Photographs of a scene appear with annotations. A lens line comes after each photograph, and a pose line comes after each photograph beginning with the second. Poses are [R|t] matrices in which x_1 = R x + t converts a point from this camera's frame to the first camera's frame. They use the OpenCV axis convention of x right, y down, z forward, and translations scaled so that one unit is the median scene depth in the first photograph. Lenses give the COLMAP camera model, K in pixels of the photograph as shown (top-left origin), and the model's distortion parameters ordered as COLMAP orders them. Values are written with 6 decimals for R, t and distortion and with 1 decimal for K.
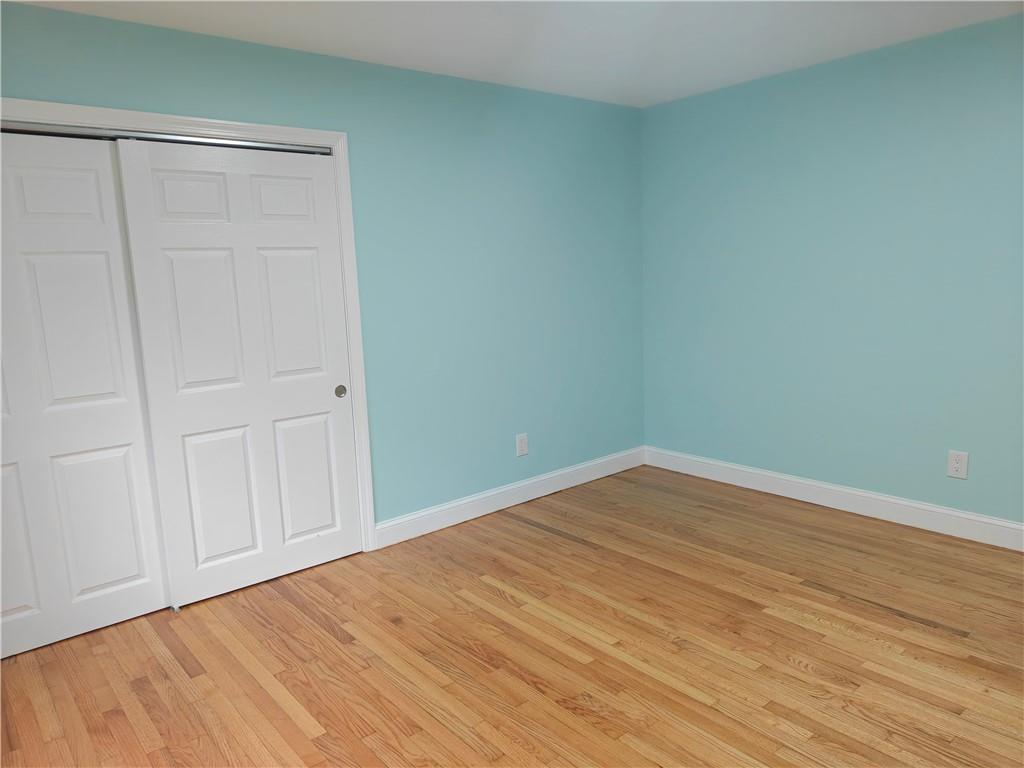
lens RADIAL K [[723.2, 0, 513.9], [0, 723.2, 385.1], [0, 0, 1]] dist [0.015417, -0.007678]
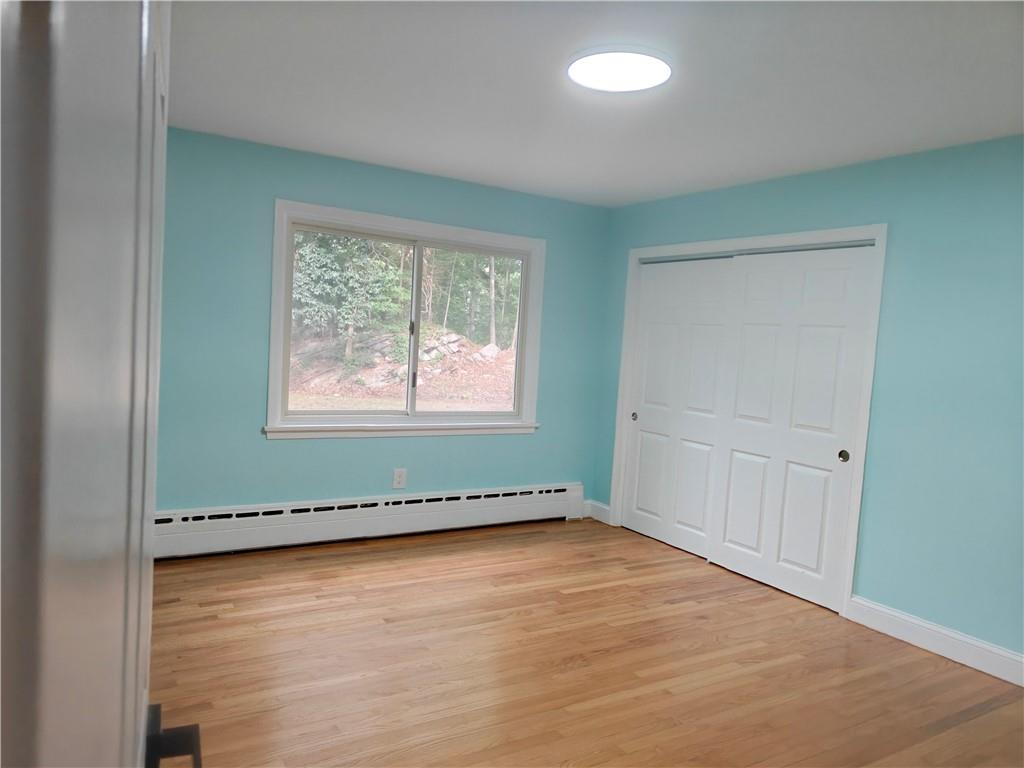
lens RADIAL K [[723.2, 0, 498.0], [0, 723.2, 382.0], [0, 0, 1]] dist [0.015417, -0.007678]
pose [[-0.157374, 0.086852, -0.983713, 1.029577], [-0.219987, 0.968012, 0.120659, -0.132537], [0.962725, 0.235392, -0.133233, 0.696233]]
